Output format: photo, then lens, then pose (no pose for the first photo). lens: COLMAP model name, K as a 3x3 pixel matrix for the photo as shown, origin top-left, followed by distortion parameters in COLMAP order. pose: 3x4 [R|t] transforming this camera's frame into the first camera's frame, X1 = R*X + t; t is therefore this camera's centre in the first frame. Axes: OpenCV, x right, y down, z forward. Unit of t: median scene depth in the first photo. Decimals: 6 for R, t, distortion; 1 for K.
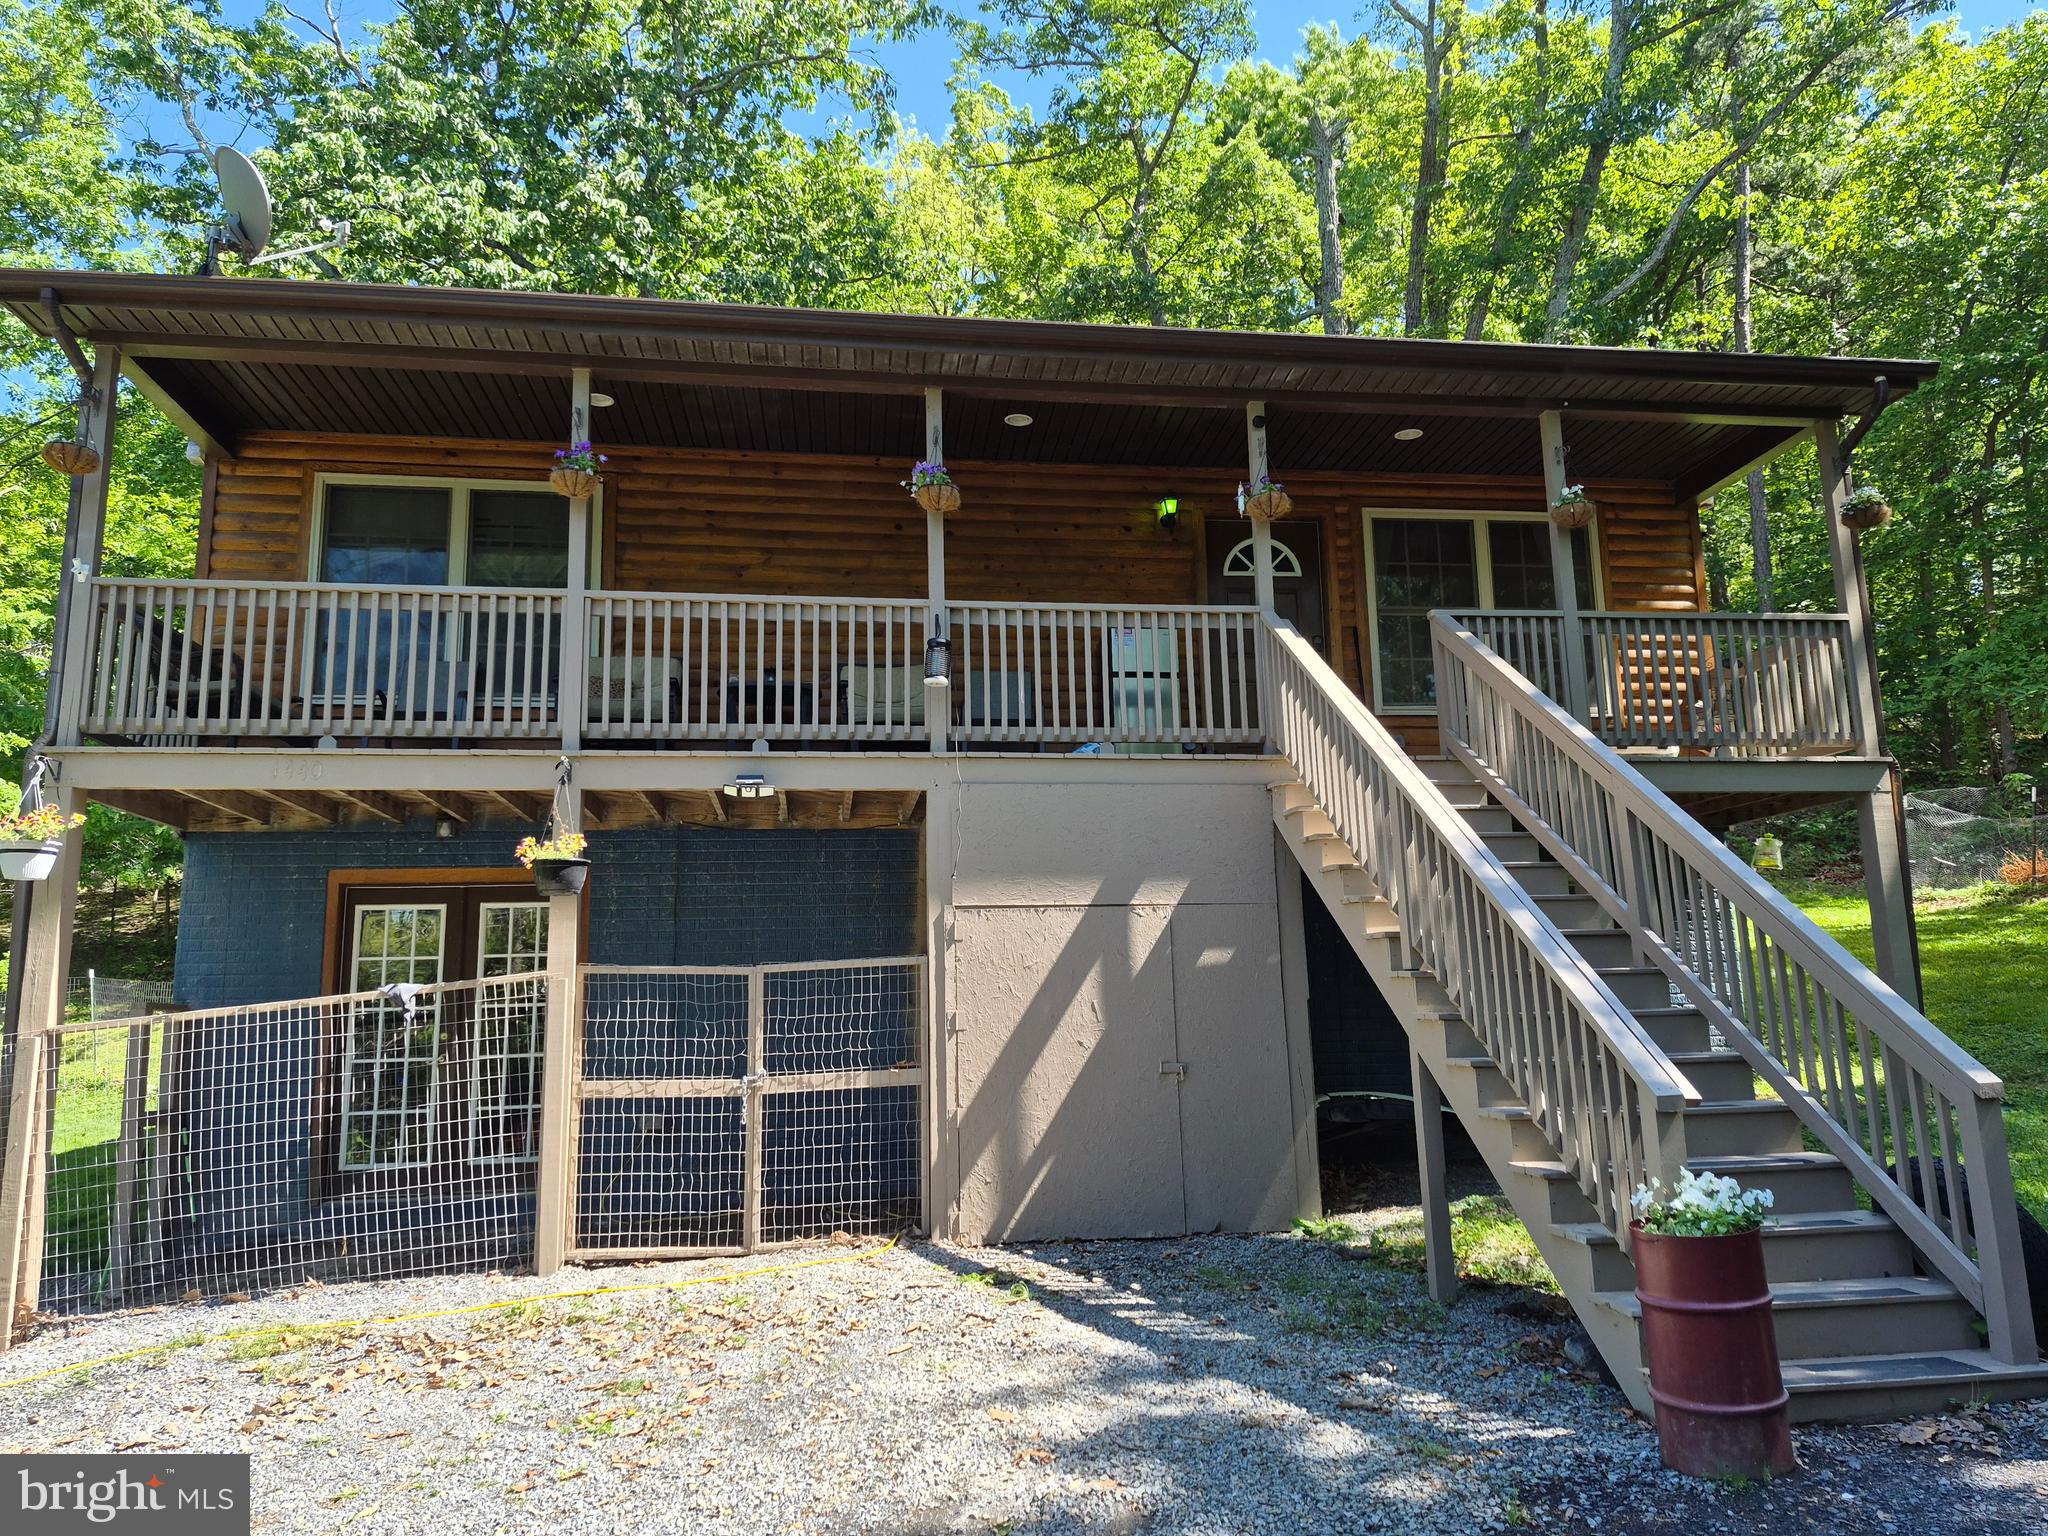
lens RADIAL K [[1459.0, 0, 1035.7], [0, 1459.0, 763.3], [0, 0, 1]] dist [0.104290, -0.118500]
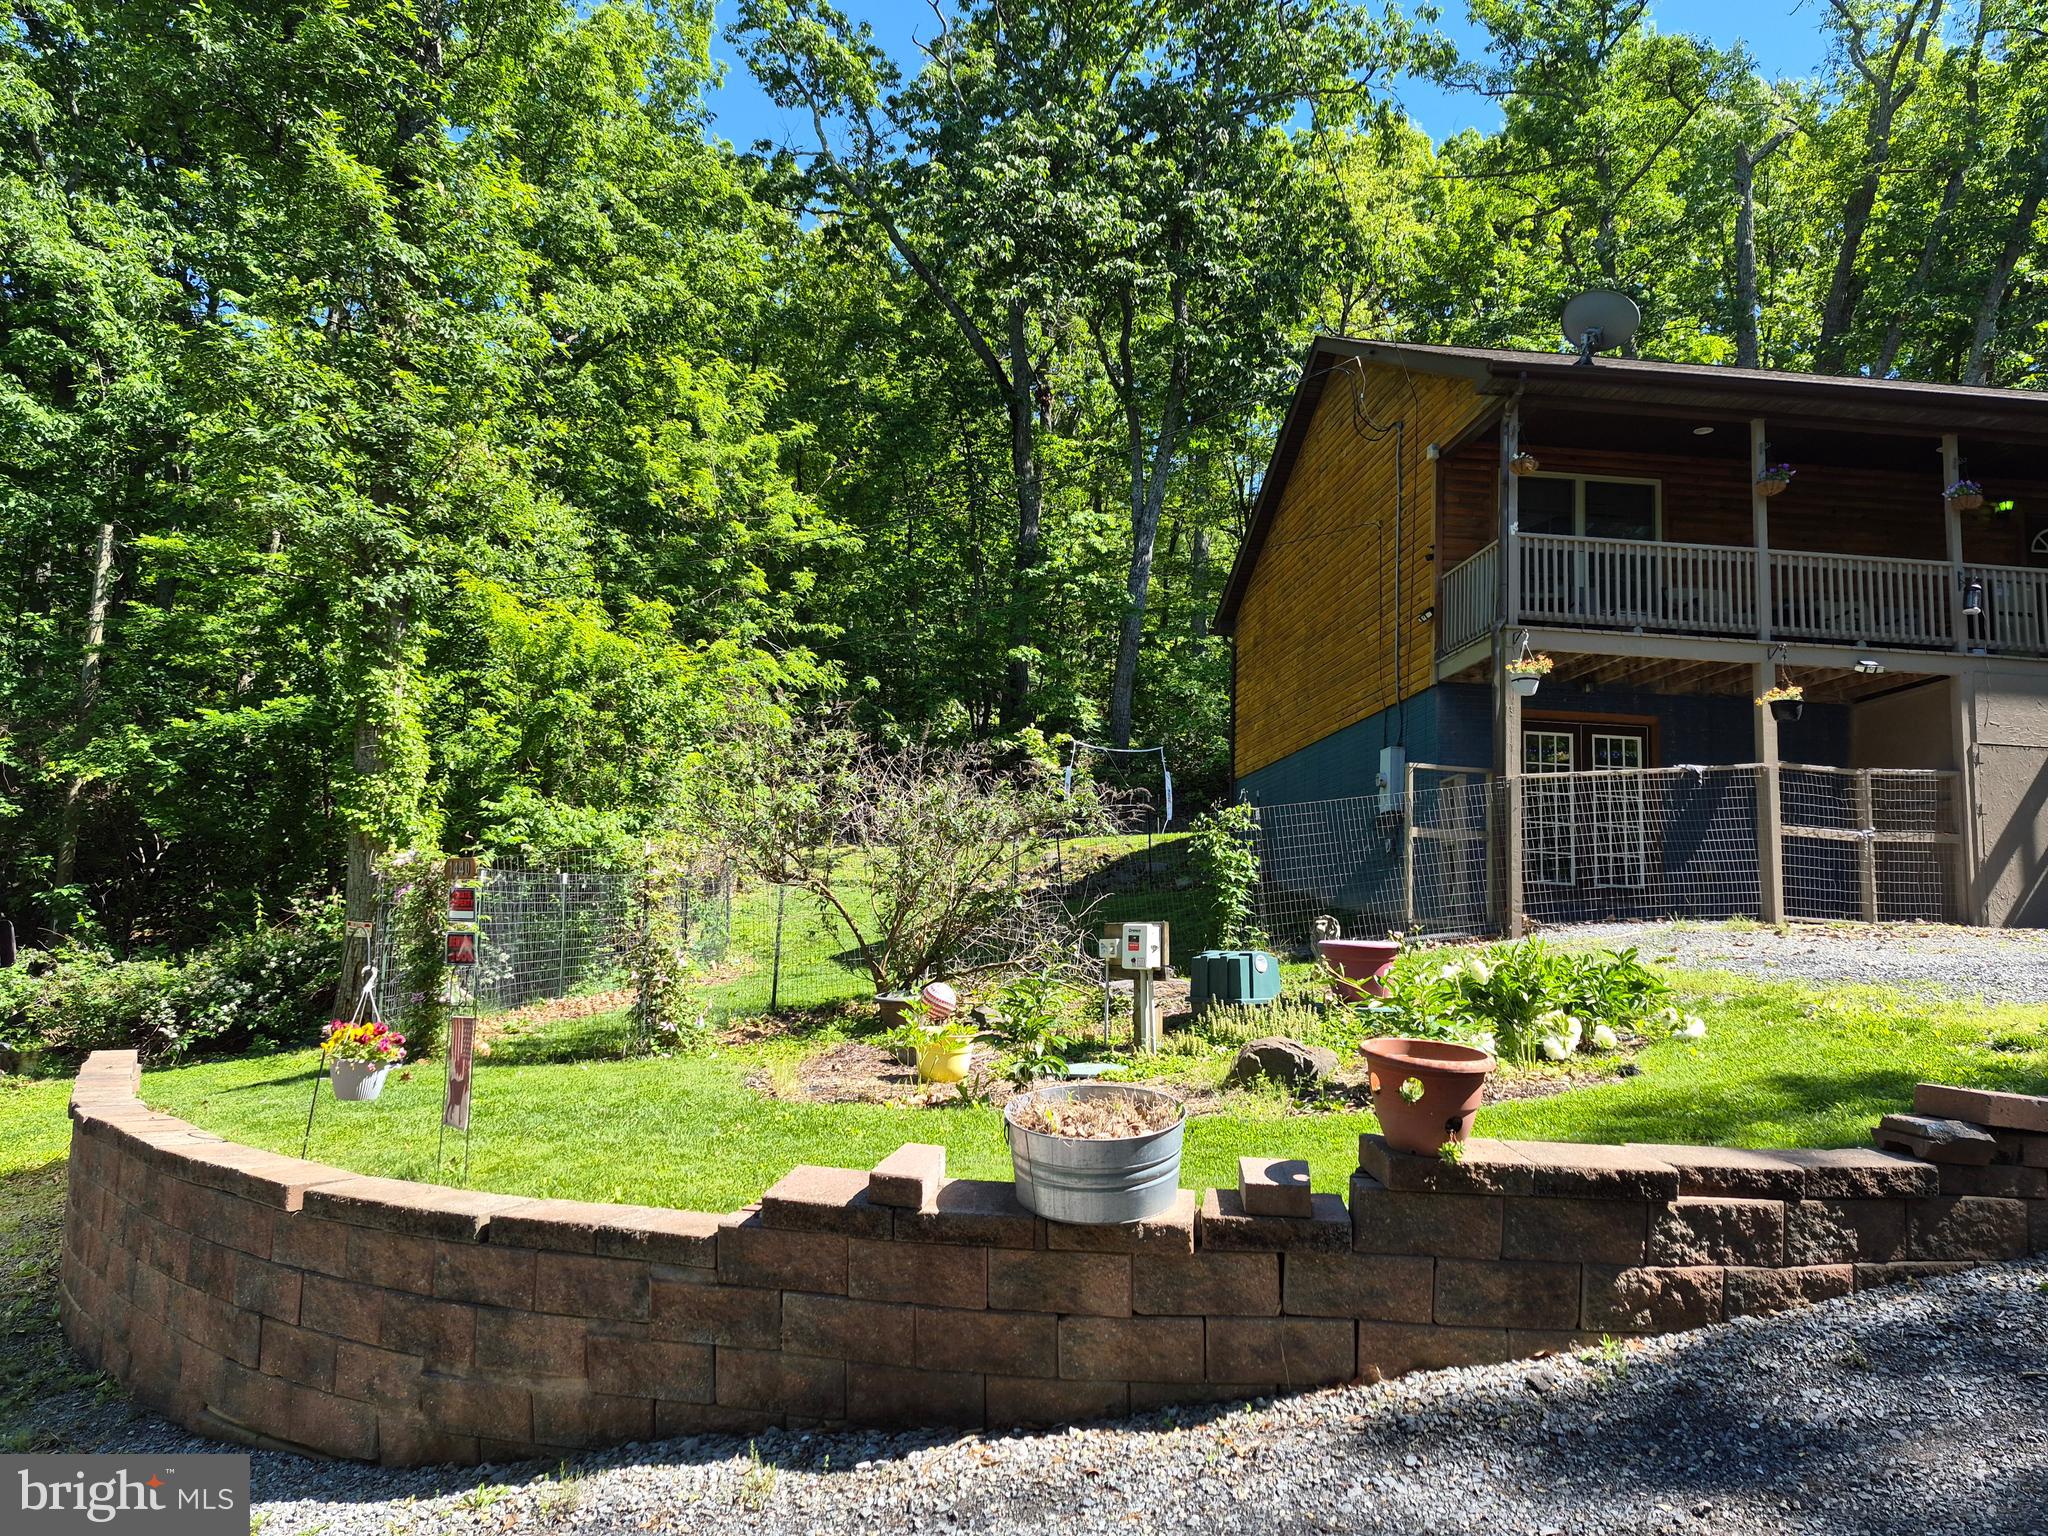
lens RADIAL K [[1411.0, 0, 1026.8], [0, 1411.0, 745.0], [0, 0, 1]] dist [0.083141, -0.110494]
pose [[0.995735, 0.056635, -0.072830, -1.075765], [-0.053567, 0.997620, 0.043410, 0.088958], [0.075115, -0.039324, 0.996399, -0.785798]]
